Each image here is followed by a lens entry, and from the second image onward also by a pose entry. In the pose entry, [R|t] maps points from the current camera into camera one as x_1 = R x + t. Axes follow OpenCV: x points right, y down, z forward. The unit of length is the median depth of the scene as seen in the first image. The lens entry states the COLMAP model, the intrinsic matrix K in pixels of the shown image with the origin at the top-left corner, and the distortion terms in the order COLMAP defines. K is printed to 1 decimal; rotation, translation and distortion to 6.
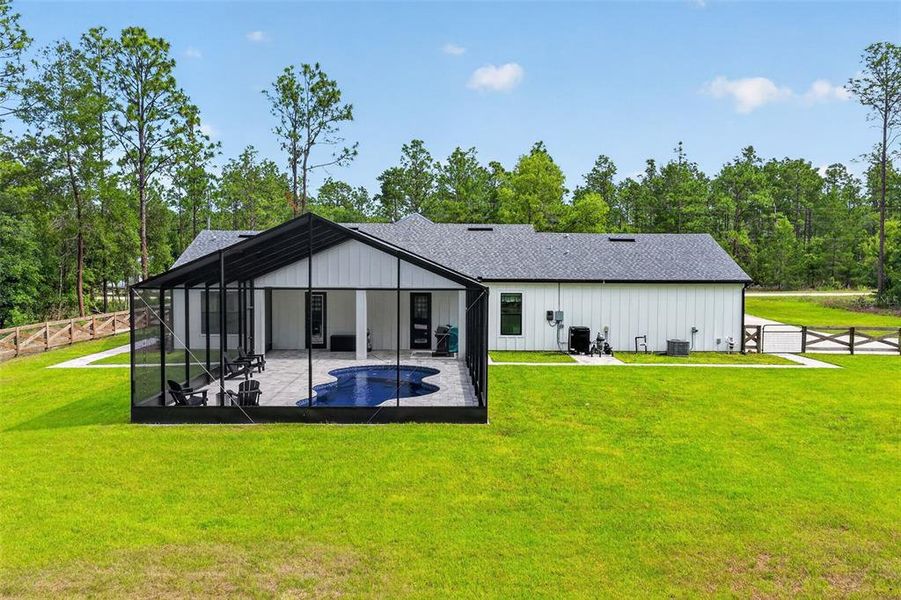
lens RADIAL K [[735.9, 0, 450.5], [0, 735.9, 300.0], [0, 0, 1]] dist [-0.002735, -0.000899]
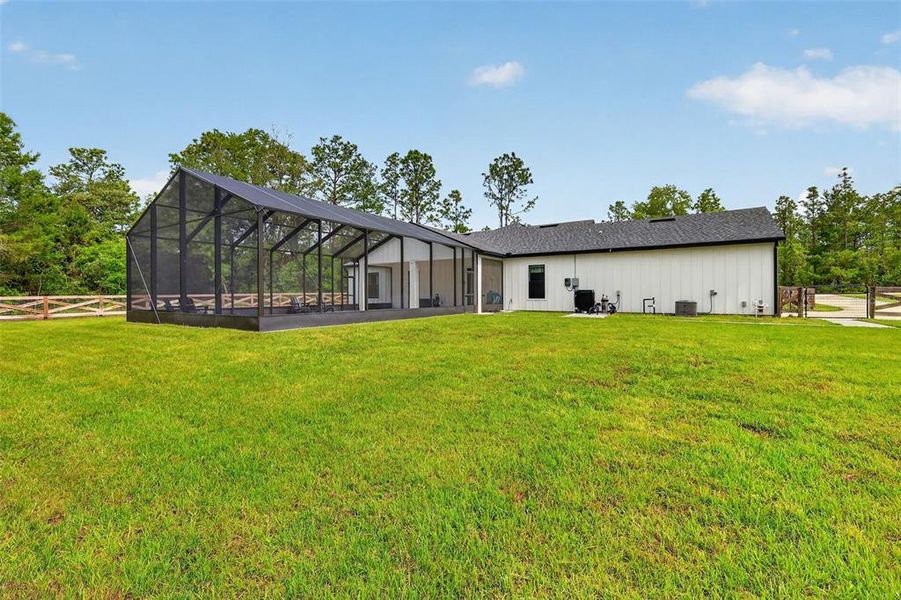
lens RADIAL K [[394.5, 0, 450.5], [0, 394.5, 295.1], [0, 0, 1]] dist [0.003501, 0.000643]
pose [[0.842380, -0.011096, -0.538770, 0.319062], [-0.014753, 0.998938, -0.043639, 0.072868], [0.538682, 0.044709, 0.841322, 0.345550]]
